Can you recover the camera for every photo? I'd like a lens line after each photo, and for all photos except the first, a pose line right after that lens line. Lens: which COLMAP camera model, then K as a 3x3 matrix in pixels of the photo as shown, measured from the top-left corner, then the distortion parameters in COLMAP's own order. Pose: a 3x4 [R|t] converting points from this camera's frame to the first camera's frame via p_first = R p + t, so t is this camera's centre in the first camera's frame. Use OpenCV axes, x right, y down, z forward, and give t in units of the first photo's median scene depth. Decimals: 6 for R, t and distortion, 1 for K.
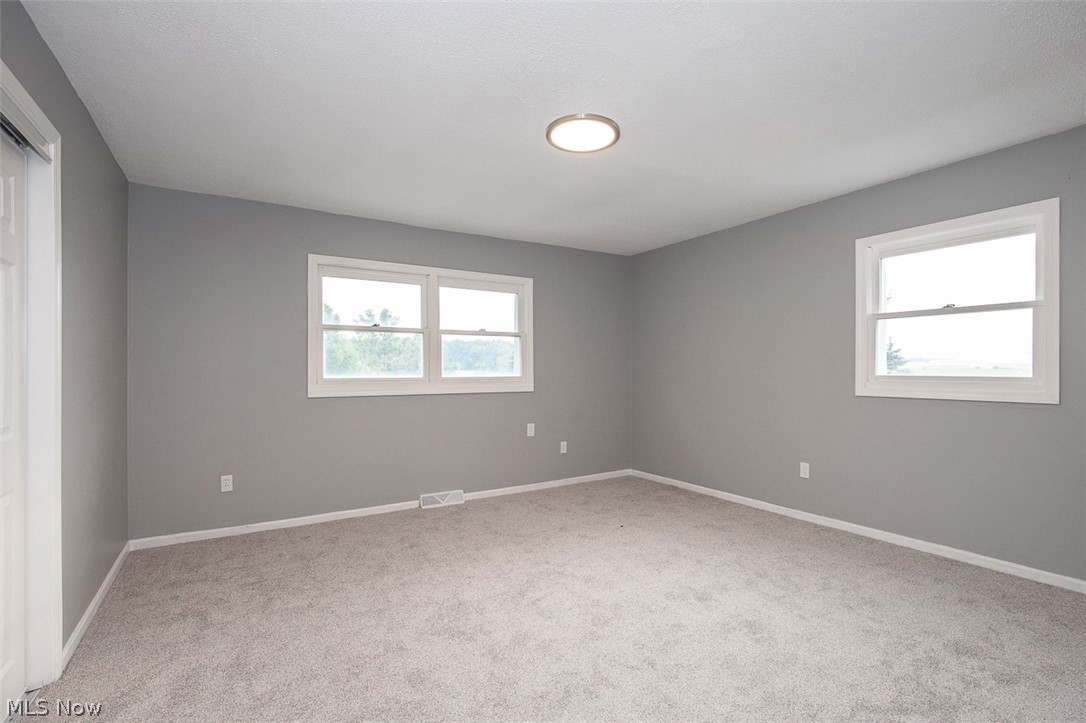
lens RADIAL K [[503.3, 0, 543.0], [0, 503.3, 361.5], [0, 0, 1]] dist [-0.000725, 0.000267]
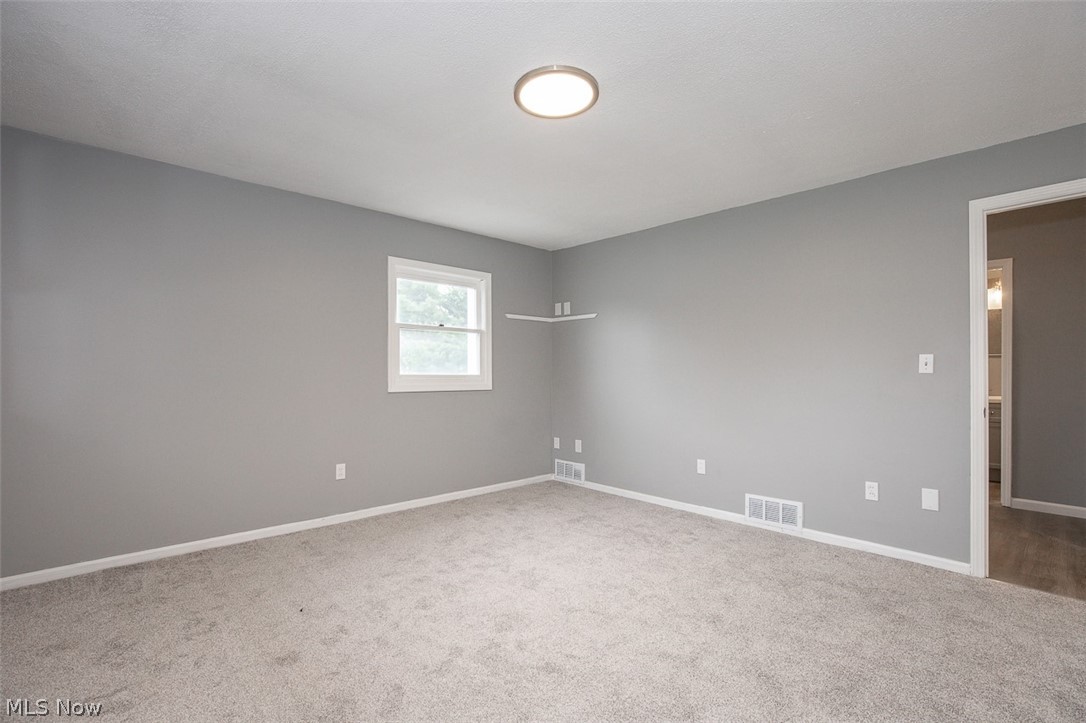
lens RADIAL K [[503.3, 0, 543.0], [0, 503.3, 361.5], [0, 0, 1]] dist [-0.000725, 0.000267]
pose [[-0.182254, 0.022105, 0.983003, -0.591258], [-0.013009, 0.999606, -0.024890, 0.022559], [-0.983165, -0.017324, -0.181895, 0.892121]]
